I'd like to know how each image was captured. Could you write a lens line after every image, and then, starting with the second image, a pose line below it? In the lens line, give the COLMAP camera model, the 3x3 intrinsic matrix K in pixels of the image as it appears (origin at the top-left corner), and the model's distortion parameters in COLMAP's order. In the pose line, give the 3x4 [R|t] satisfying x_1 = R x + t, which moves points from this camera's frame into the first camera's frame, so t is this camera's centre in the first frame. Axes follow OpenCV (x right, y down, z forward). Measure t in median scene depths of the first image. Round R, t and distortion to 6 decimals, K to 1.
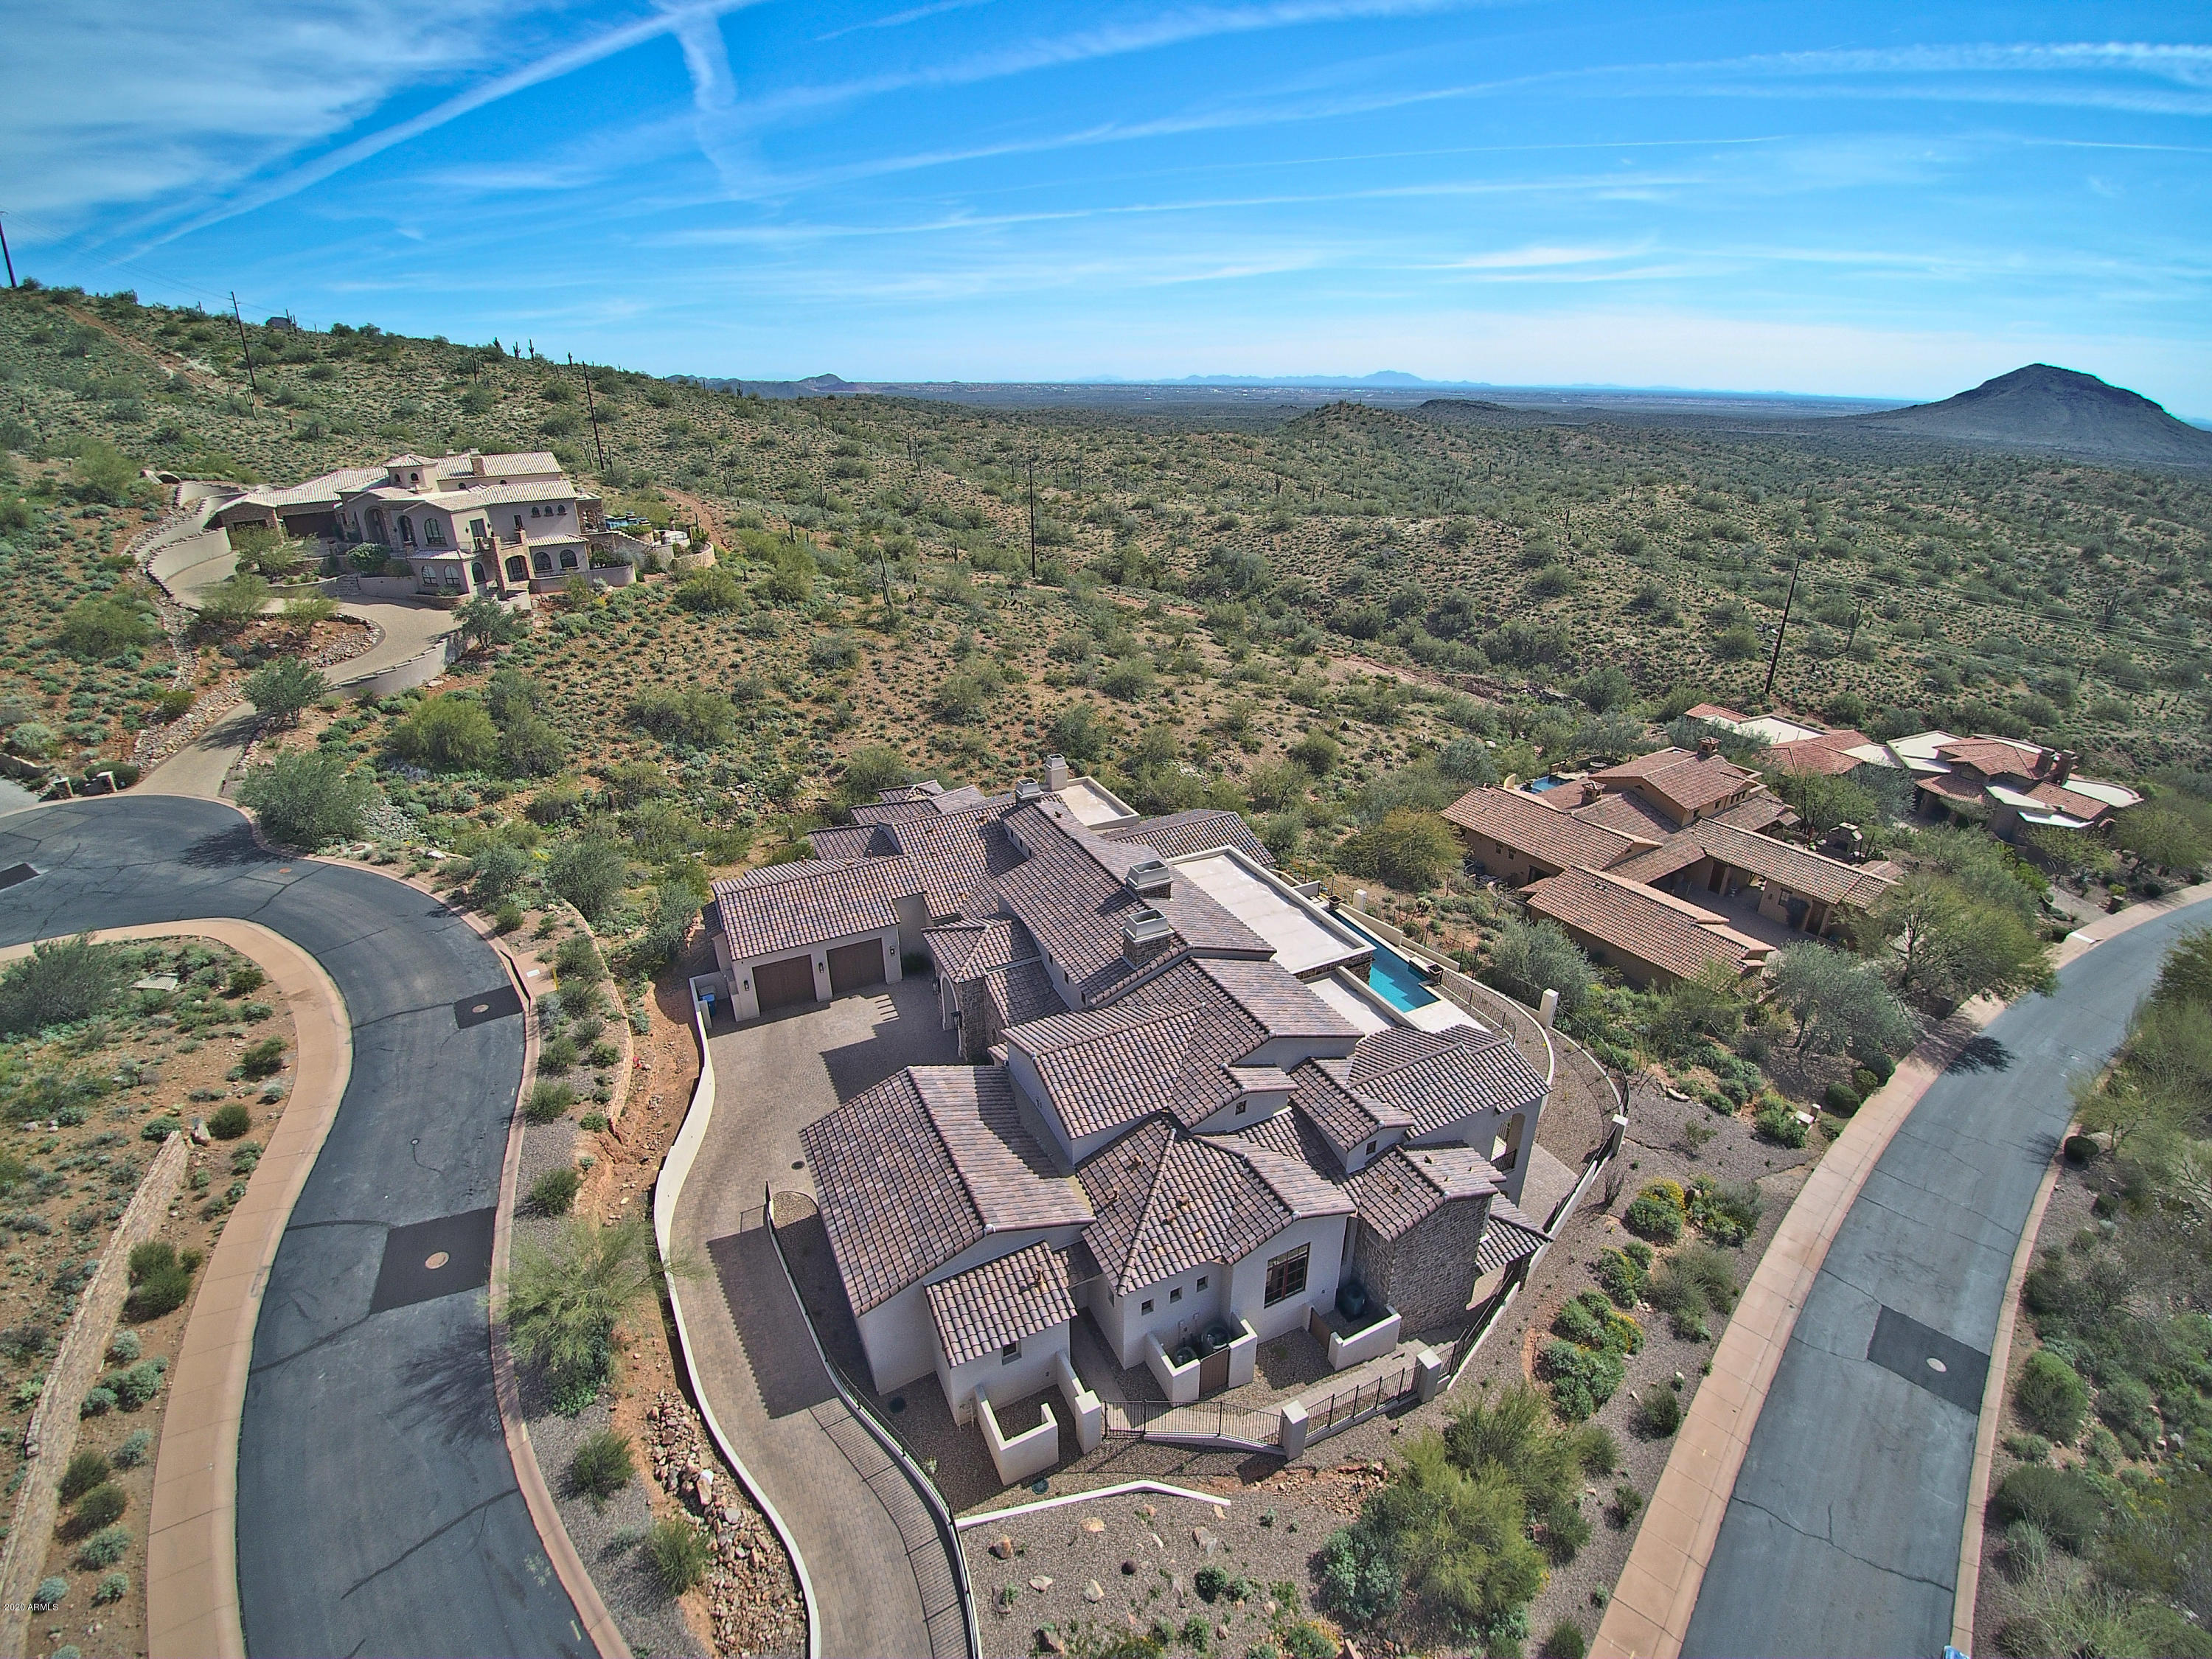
lens RADIAL K [[1013.2, 0, 1119.3], [0, 1013.2, 810.9], [0, 0, 1]] dist [-0.026307, -0.019512]
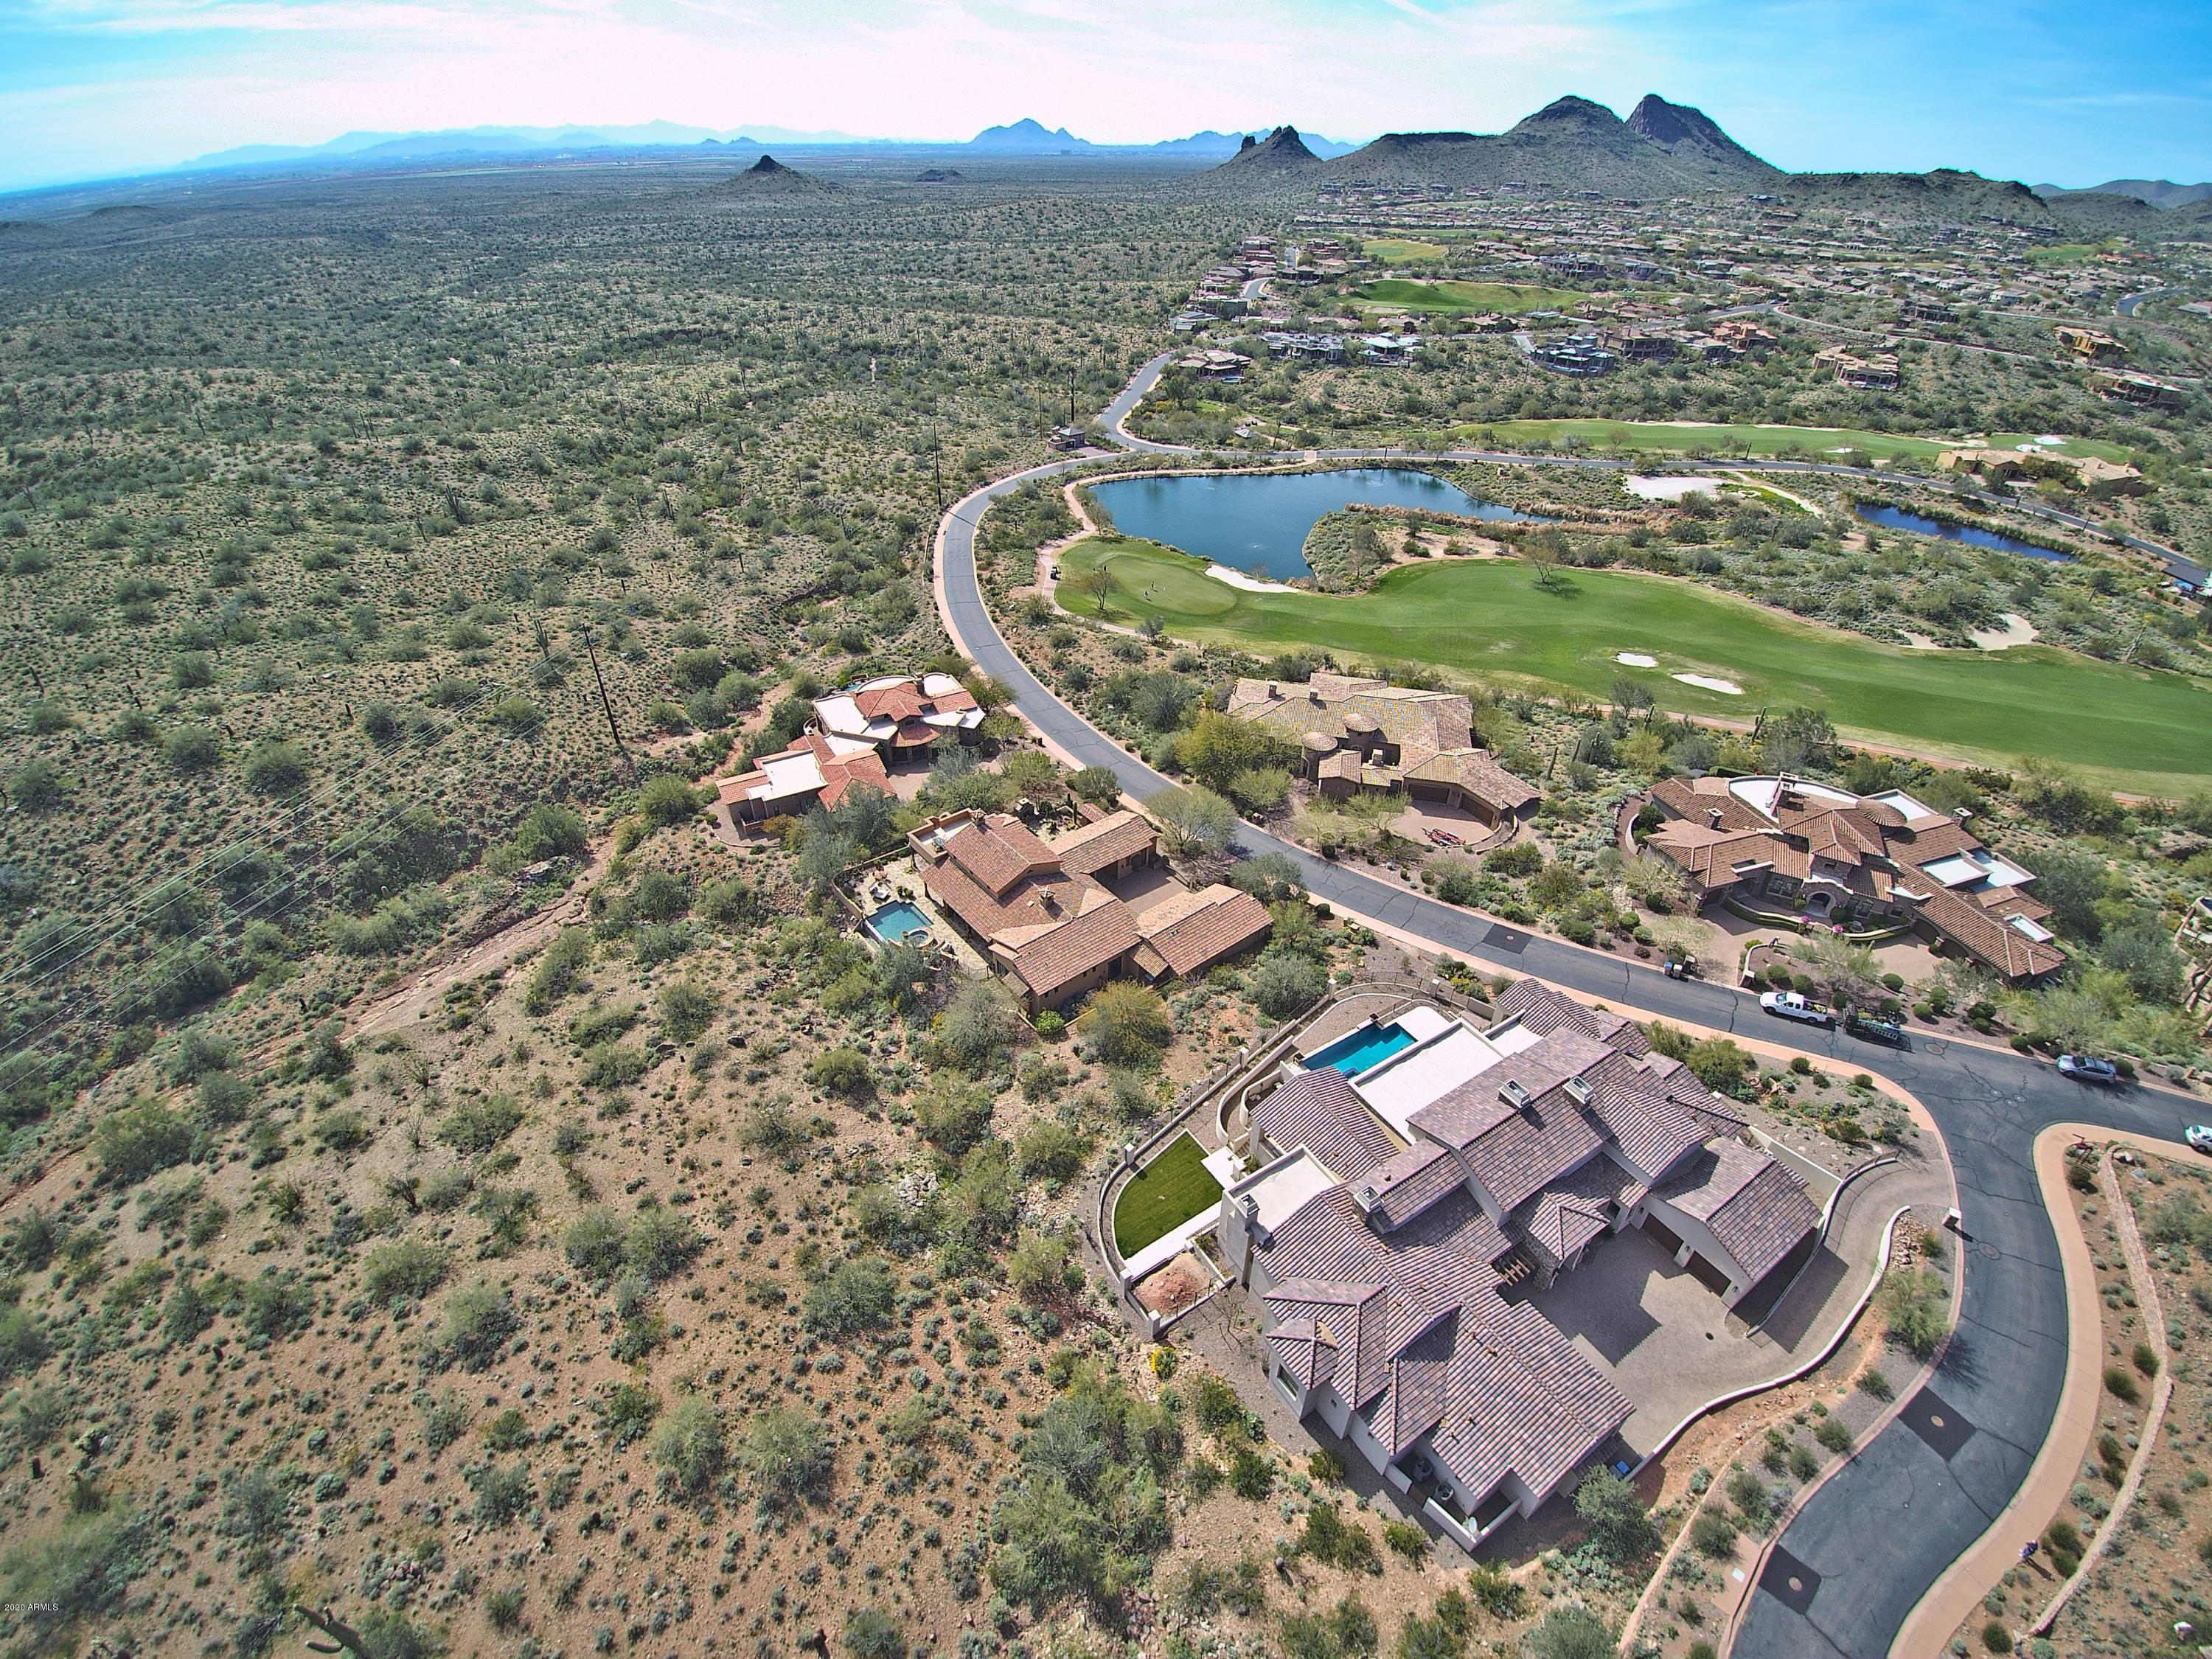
lens RADIAL K [[1013.2, 0, 1119.3], [0, 1013.2, 810.9], [0, 0, 1]] dist [-0.026307, -0.019512]
pose [[-0.105946, -0.563120, 0.819555, -0.530783], [0.380039, 0.738694, 0.556688, -0.771678], [-0.918883, 0.370442, 0.135746, 0.681797]]
